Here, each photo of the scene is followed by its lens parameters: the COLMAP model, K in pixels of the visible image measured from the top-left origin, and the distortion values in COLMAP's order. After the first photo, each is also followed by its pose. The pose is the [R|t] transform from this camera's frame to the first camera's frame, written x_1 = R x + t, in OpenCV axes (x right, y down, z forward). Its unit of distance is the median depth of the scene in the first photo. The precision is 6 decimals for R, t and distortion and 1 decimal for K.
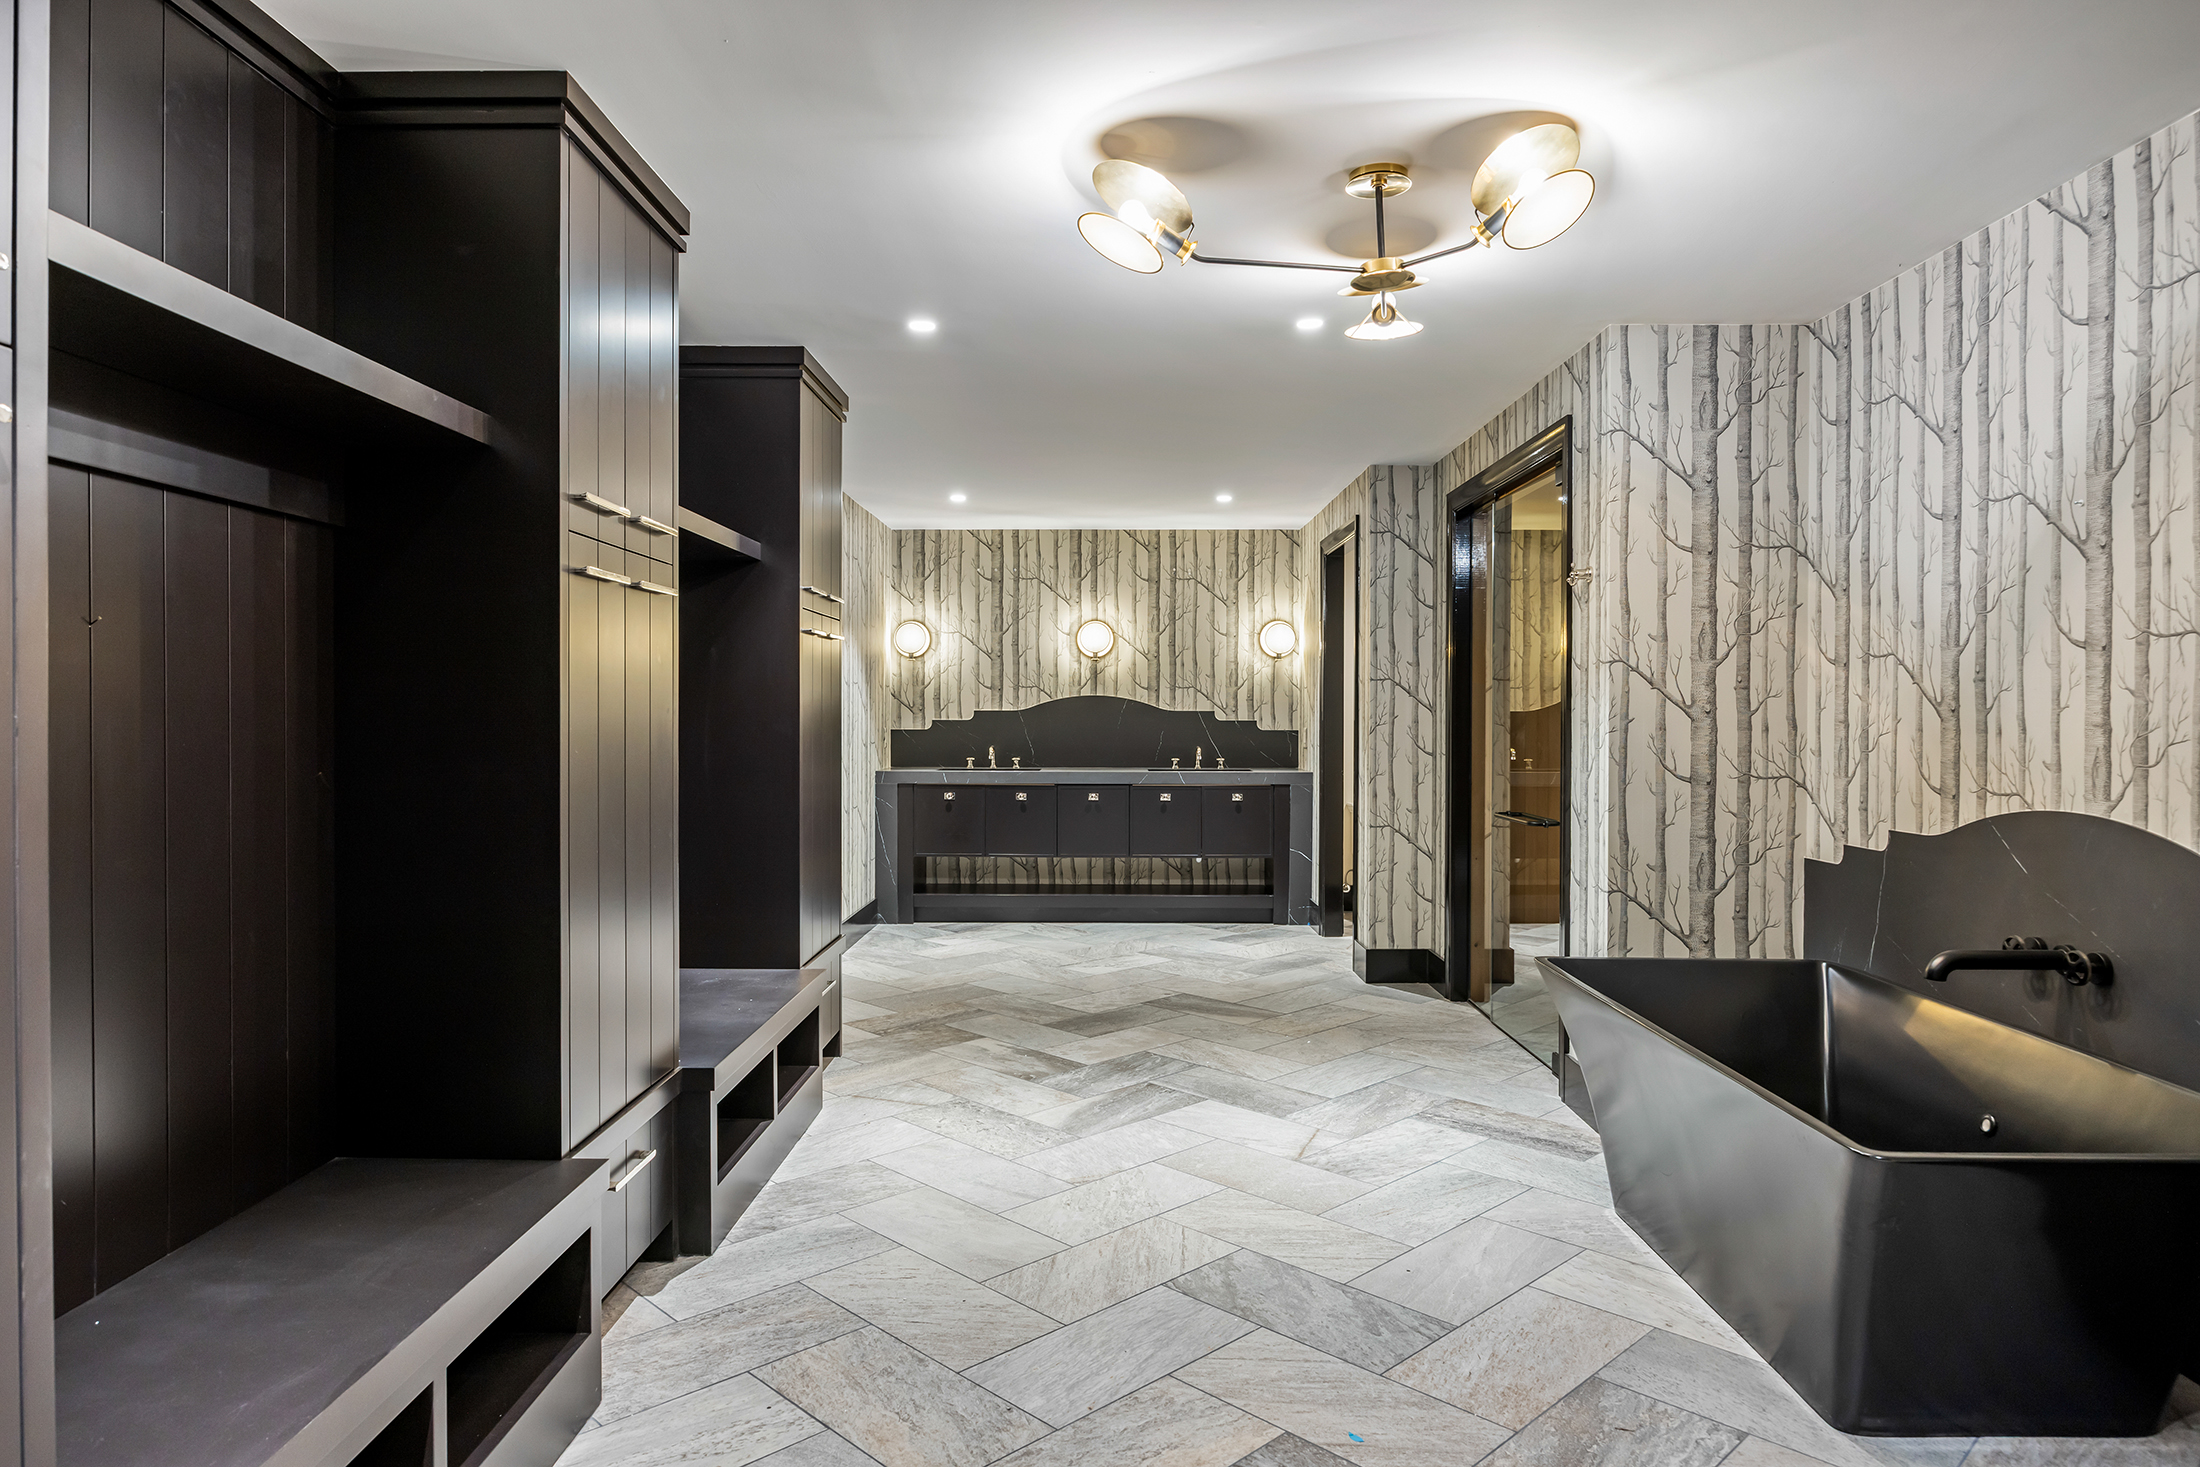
lens RADIAL K [[1349.2, 0, 1101.5], [0, 1349.2, 726.6], [0, 0, 1]] dist [0.000083, 0.000348]
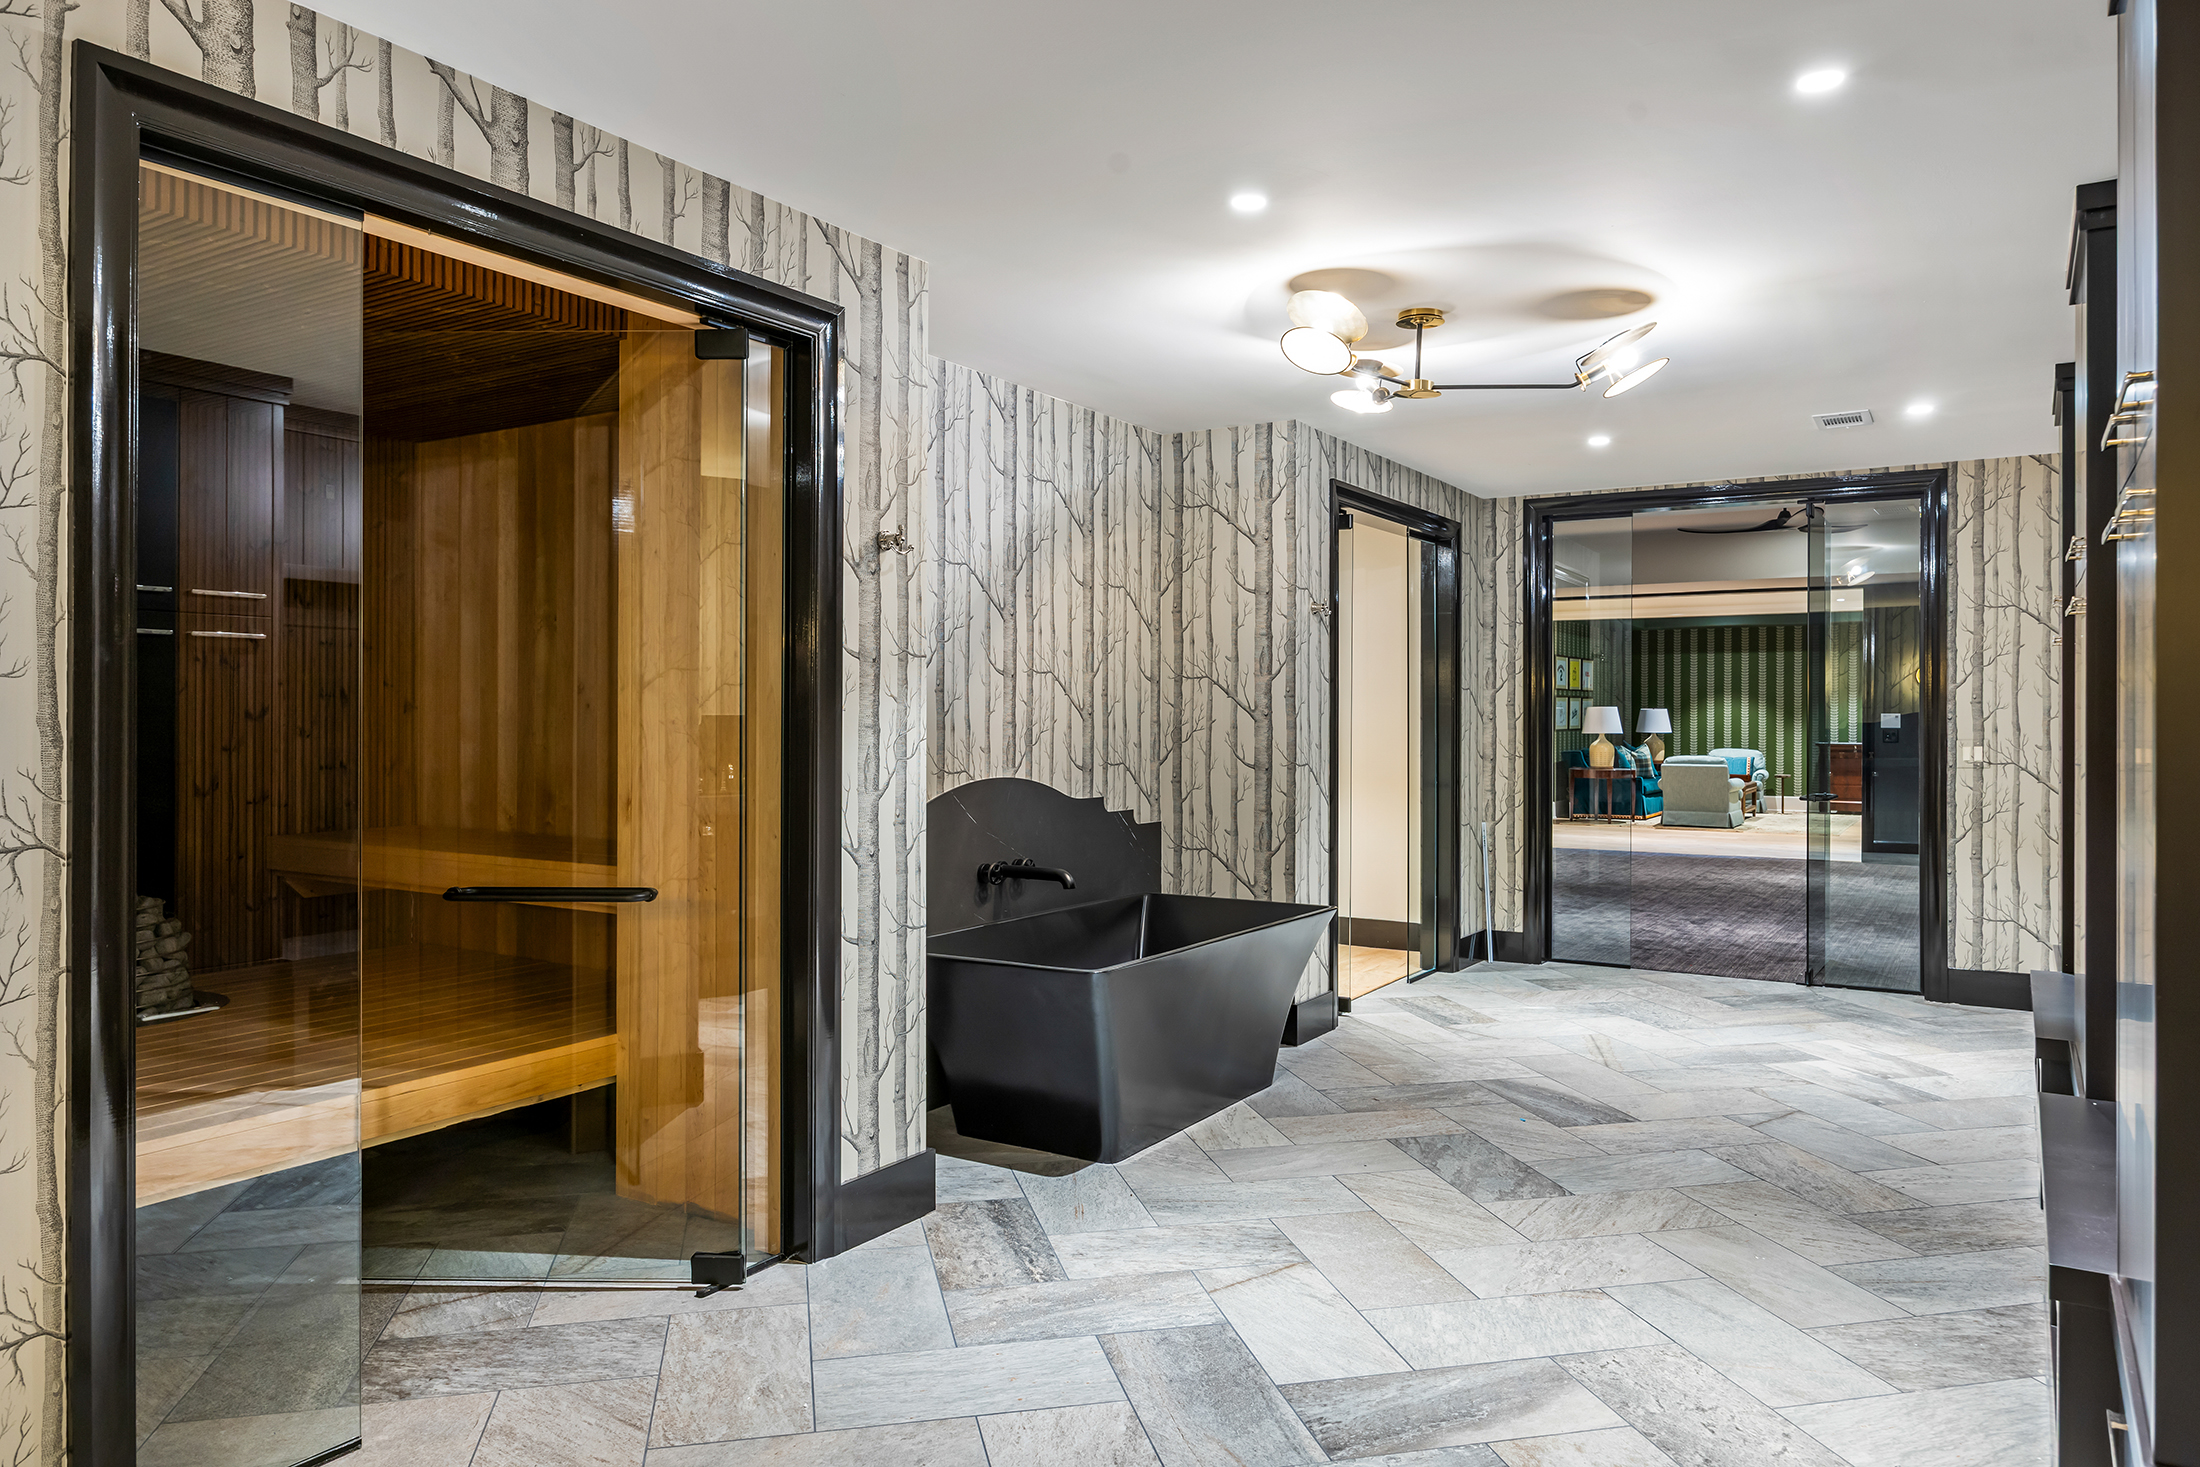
lens RADIAL K [[1455.4, 0, 1100.0], [0, 1455.4, 733.5], [0, 0, 1]] dist [-0.023331, 0.001364]
pose [[-0.853922, -0.003723, 0.520388, -0.243604], [0.007959, 0.999764, 0.020211, -0.019672], [-0.520340, 0.021401, -0.853691, 2.152357]]
